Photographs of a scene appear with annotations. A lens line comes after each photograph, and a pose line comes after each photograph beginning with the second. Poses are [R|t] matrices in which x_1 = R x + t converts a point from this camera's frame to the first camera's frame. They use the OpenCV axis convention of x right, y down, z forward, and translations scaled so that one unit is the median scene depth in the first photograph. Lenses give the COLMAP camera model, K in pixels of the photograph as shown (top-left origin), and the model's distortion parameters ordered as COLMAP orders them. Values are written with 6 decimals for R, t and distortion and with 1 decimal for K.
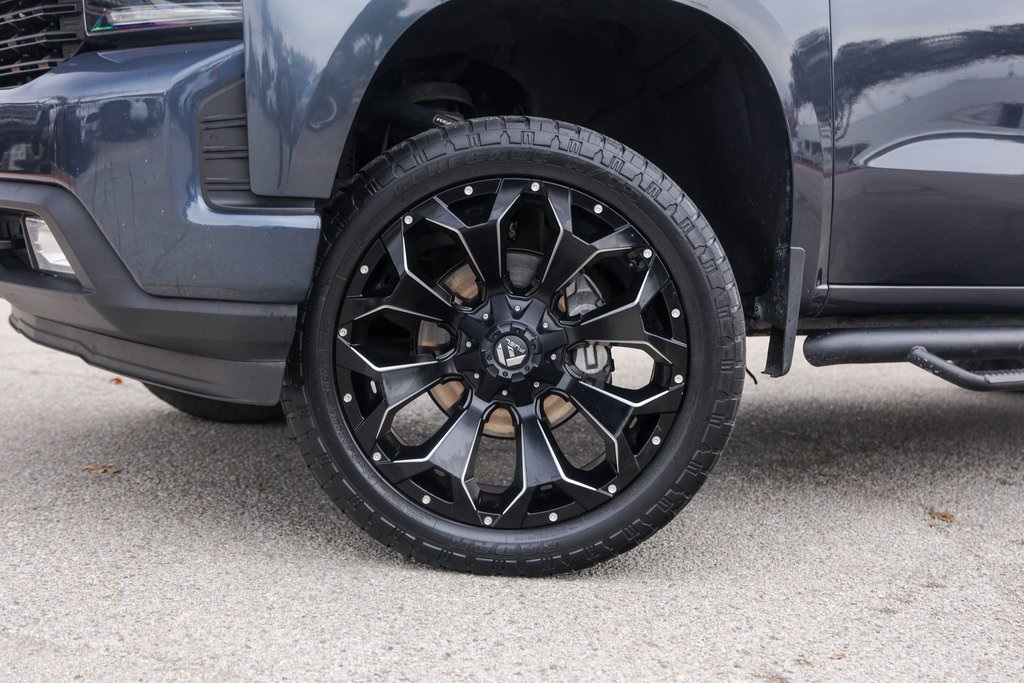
lens RADIAL K [[1332.4, 0, 507.0], [0, 1332.4, 346.2], [0, 0, 1]] dist [0.008332, 0.000000]
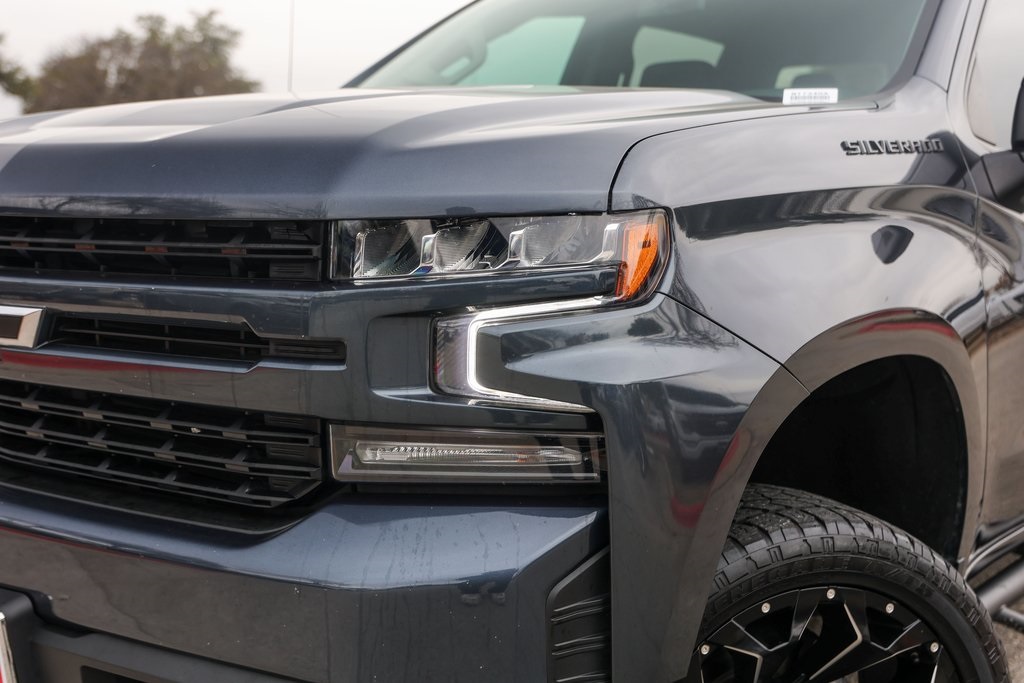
lens RADIAL K [[1332.4, 0, 505.1], [0, 1332.4, 342.1], [0, 0, 1]] dist [0.008332, 0.000000]
pose [[0.941316, -0.066024, 0.331005, -0.466352], [0.054435, 0.997540, 0.044174, -0.336863], [-0.333107, -0.023563, 0.942595, 0.229713]]
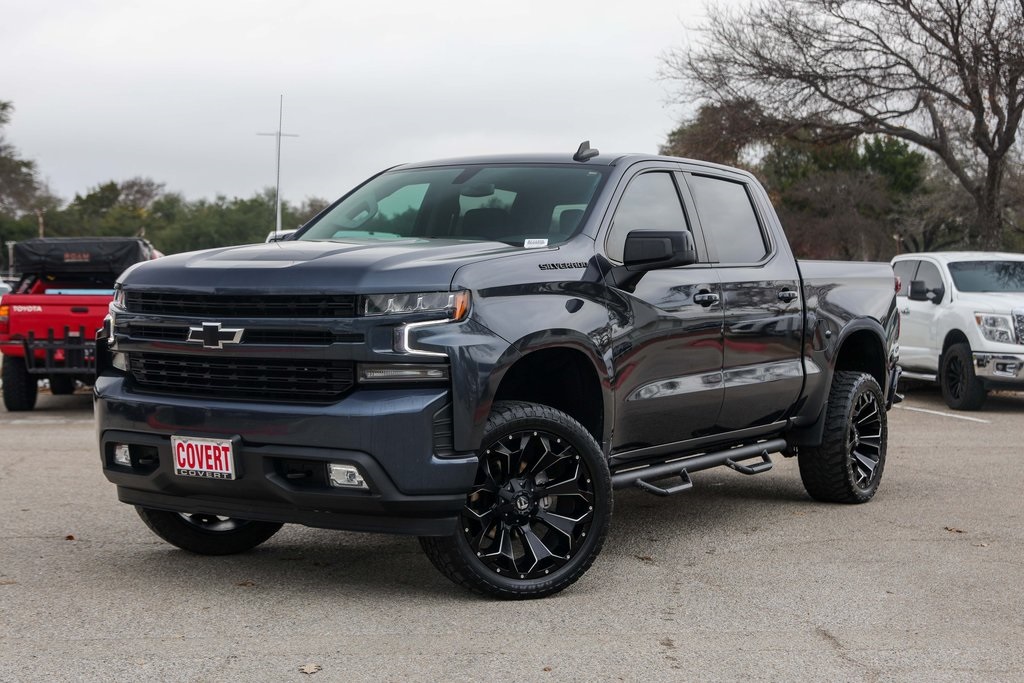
lens RADIAL K [[1629.2, 0, 513.4], [0, 1629.2, 341.6], [0, 0, 1]] dist [-0.041381, 0.000000]
pose [[0.893068, -0.050738, 0.447052, -1.300744], [0.070348, 0.997147, -0.027361, -0.205132], [-0.444388, 0.055884, 0.894090, -1.590894]]
